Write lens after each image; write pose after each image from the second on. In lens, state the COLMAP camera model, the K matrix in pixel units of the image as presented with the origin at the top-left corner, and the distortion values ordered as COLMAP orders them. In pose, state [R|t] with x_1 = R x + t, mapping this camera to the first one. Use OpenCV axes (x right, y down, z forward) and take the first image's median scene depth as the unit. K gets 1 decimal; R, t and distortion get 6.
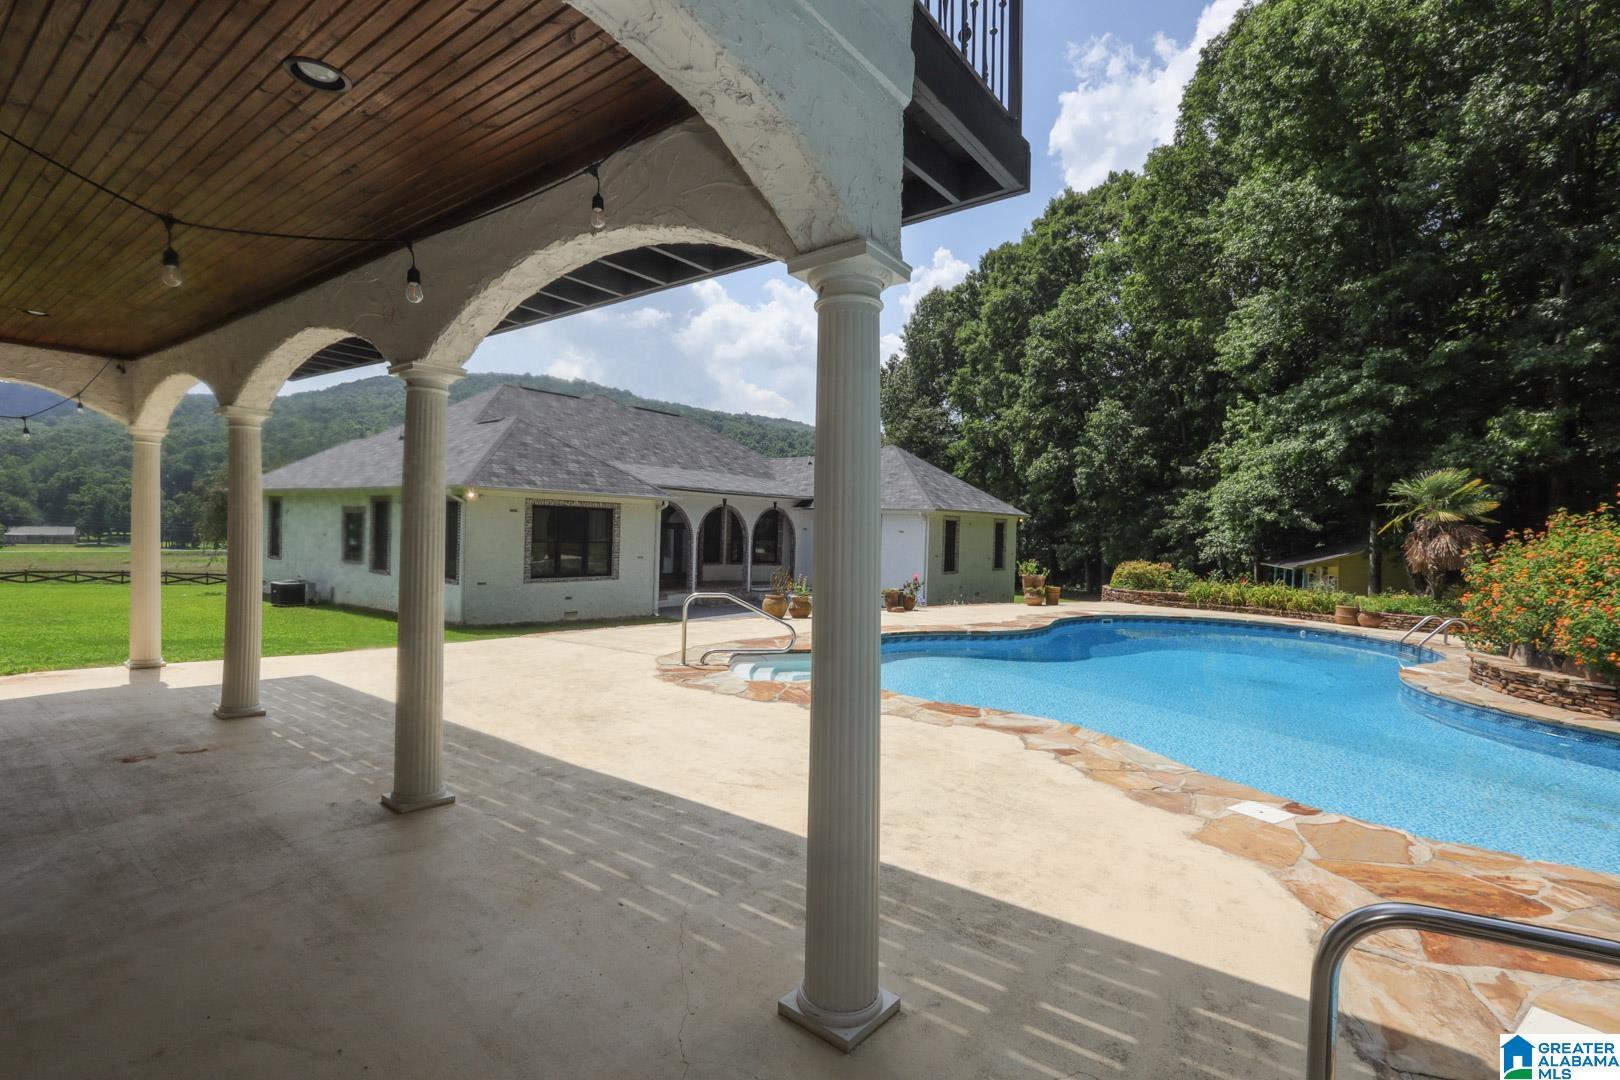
lens RADIAL K [[749.6, 0, 802.6], [0, 749.6, 540.3], [0, 0, 1]] dist [0.001696, 0.001310]
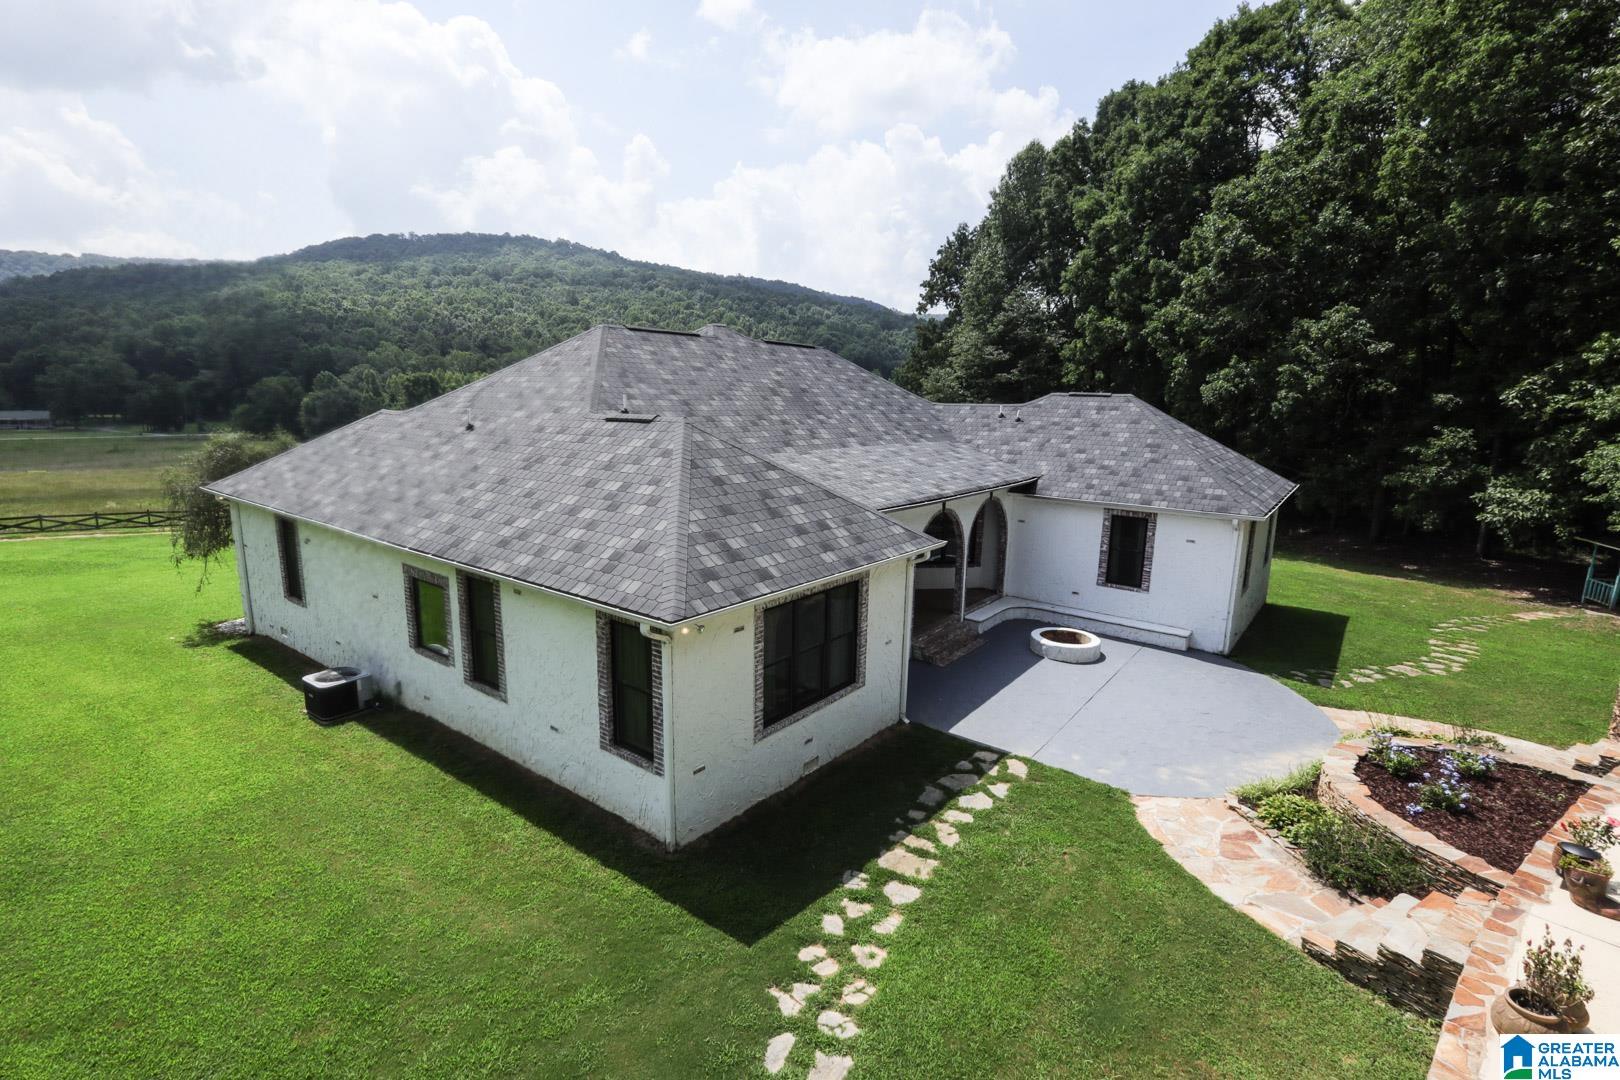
lens RADIAL K [[749.6, 0, 808.4], [0, 749.6, 537.6], [0, 0, 1]] dist [0.001696, 0.001310]
pose [[0.999854, -0.013987, 0.009833, -0.110757], [0.012120, 0.985473, 0.169398, -0.065568], [-0.012060, -0.169254, 0.985499, 0.151364]]
